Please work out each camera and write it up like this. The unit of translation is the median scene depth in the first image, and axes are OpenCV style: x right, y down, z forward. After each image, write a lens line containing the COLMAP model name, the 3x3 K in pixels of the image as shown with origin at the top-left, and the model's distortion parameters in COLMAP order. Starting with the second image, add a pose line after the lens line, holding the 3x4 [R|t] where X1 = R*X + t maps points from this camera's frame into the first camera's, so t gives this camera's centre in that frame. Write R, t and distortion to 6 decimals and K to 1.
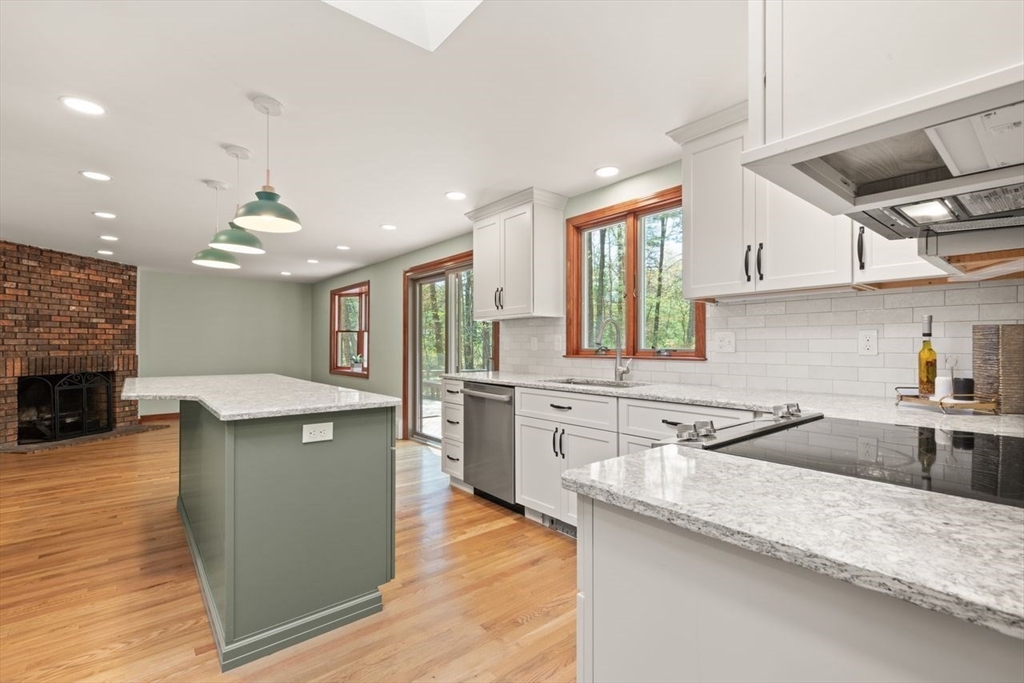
lens RADIAL K [[460.8, 0, 513.4], [0, 460.8, 344.2], [0, 0, 1]] dist [0.009511, -0.000562]
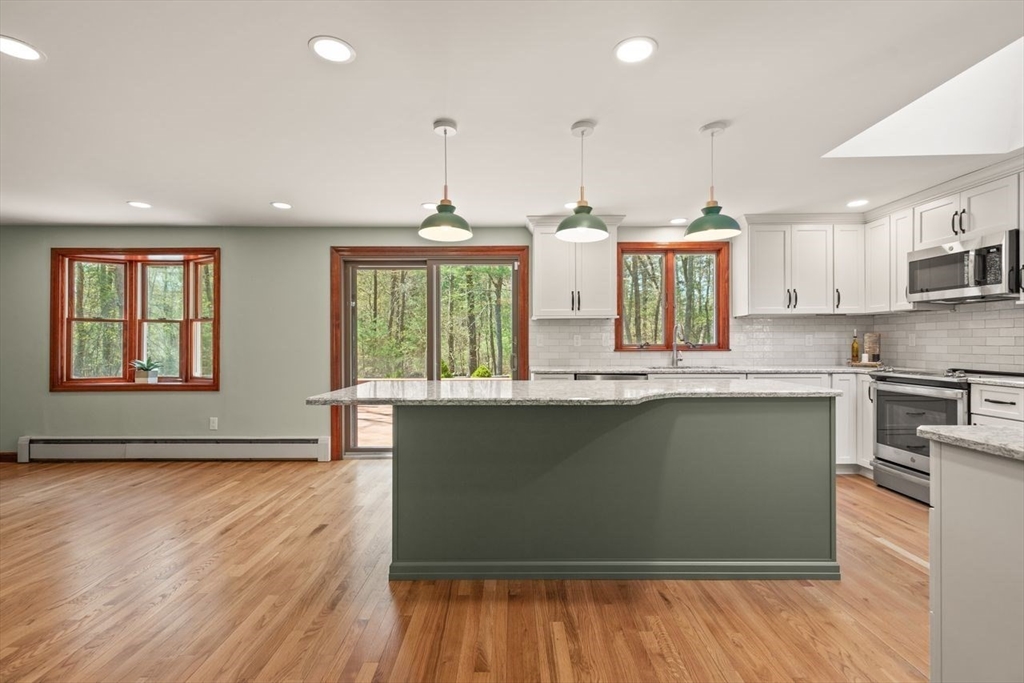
lens RADIAL K [[465.7, 0, 513.8], [0, 465.7, 343.8], [0, 0, 1]] dist [0.005018, -0.000378]
pose [[0.640061, -0.005162, 0.768306, -1.265283], [0.000083, 0.999978, 0.006649, -0.000555], [-0.768324, -0.004192, 0.640048, 0.472482]]
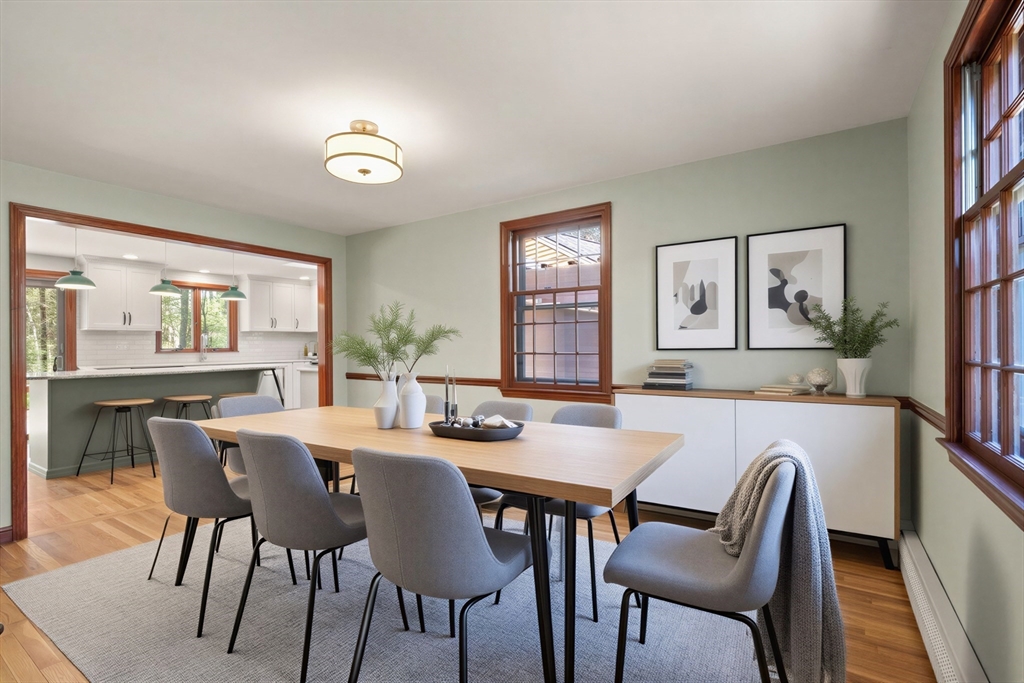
lens RADIAL K [[465.7, 0, 513.8], [0, 465.7, 343.8], [0, 0, 1]] dist [0.005018, -0.000378]
pose [[-0.289672, 0.002388, 0.957123, -2.529991], [0.001021, 0.999997, -0.002186, -0.004164], [-0.957125, 0.000343, -0.289674, 0.198716]]
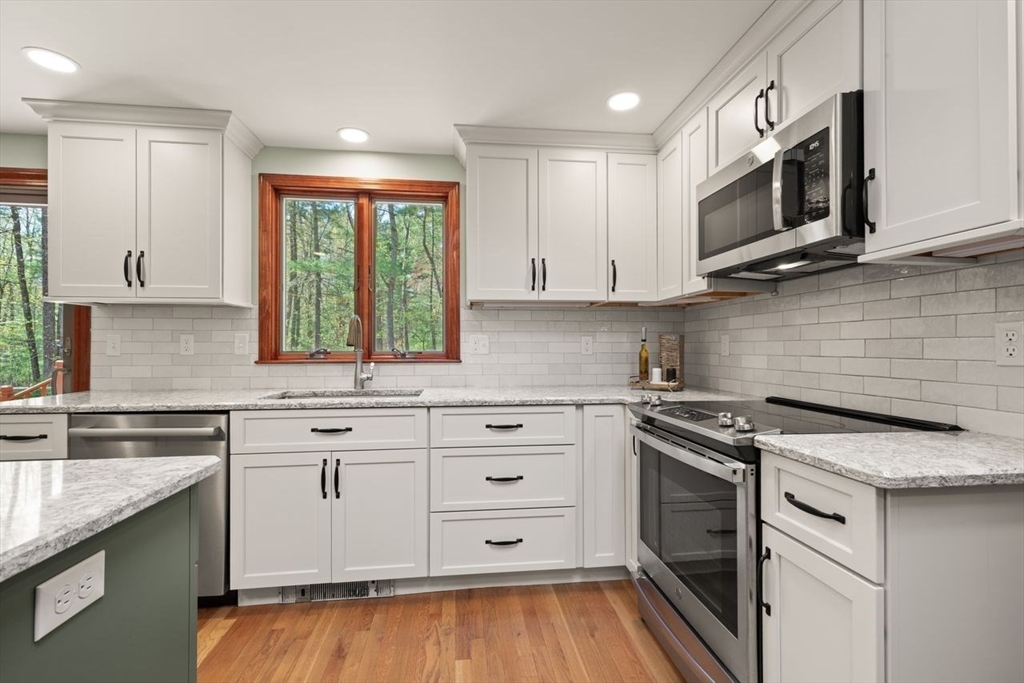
lens RADIAL K [[460.8, 0, 513.4], [0, 460.8, 344.2], [0, 0, 1]] dist [0.009511, -0.000562]
pose [[0.538791, 0.006559, 0.842414, -0.340247], [-0.003556, 0.999978, -0.005511, 0.000809], [-0.842432, -0.000027, 0.538802, 0.325369]]
